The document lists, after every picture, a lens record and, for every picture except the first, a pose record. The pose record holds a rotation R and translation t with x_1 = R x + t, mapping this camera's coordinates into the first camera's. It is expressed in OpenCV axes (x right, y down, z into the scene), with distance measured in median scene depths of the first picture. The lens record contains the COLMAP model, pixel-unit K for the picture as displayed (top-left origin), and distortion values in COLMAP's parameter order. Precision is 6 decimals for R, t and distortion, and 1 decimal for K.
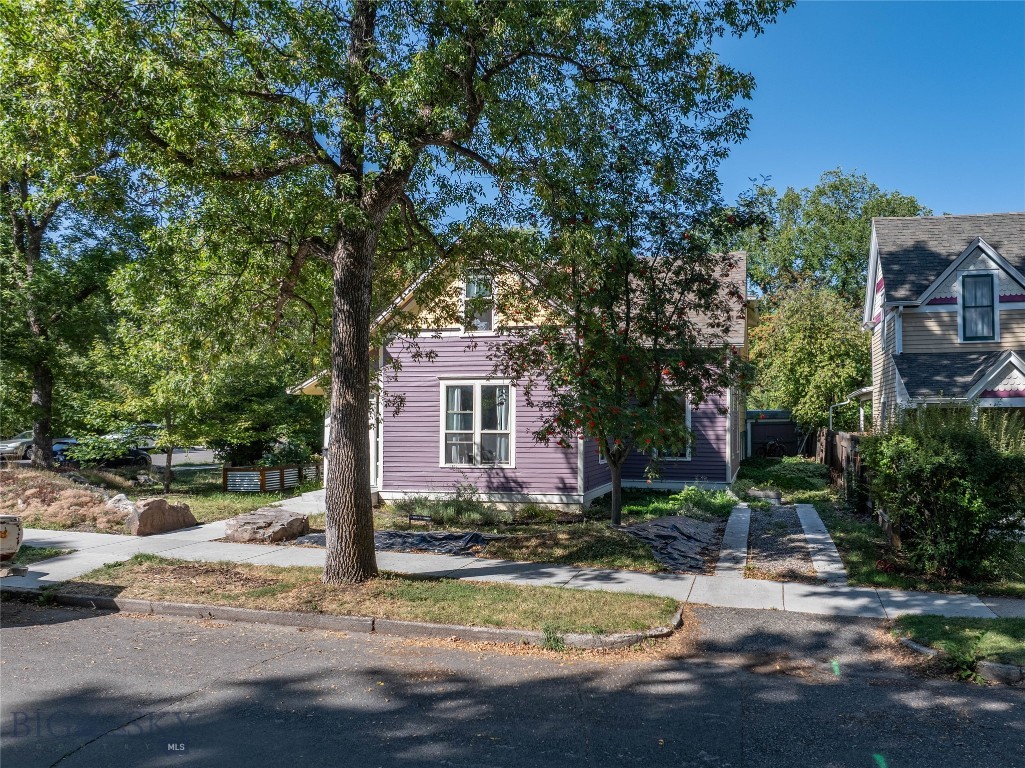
lens RADIAL K [[720.0, 0, 616.3], [0, 720.0, 430.6], [0, 0, 1]] dist [-0.034484, -0.000835]
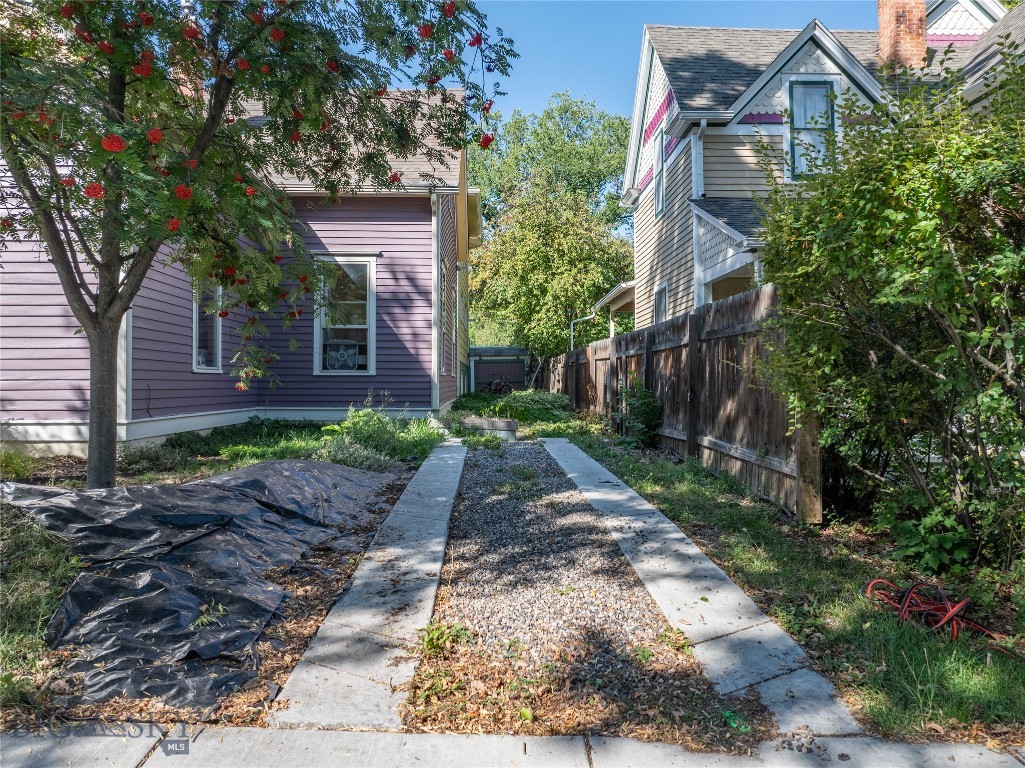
lens RADIAL K [[733.4, 0, 512.5], [0, 733.4, 384.0], [0, 0, 1]] dist [-0.033897, -0.002298]
pose [[0.972503, -0.004705, 0.232844, 0.077798], [0.003536, 0.999979, 0.005441, 0.050437], [-0.232864, -0.004468, 0.972499, 0.382121]]
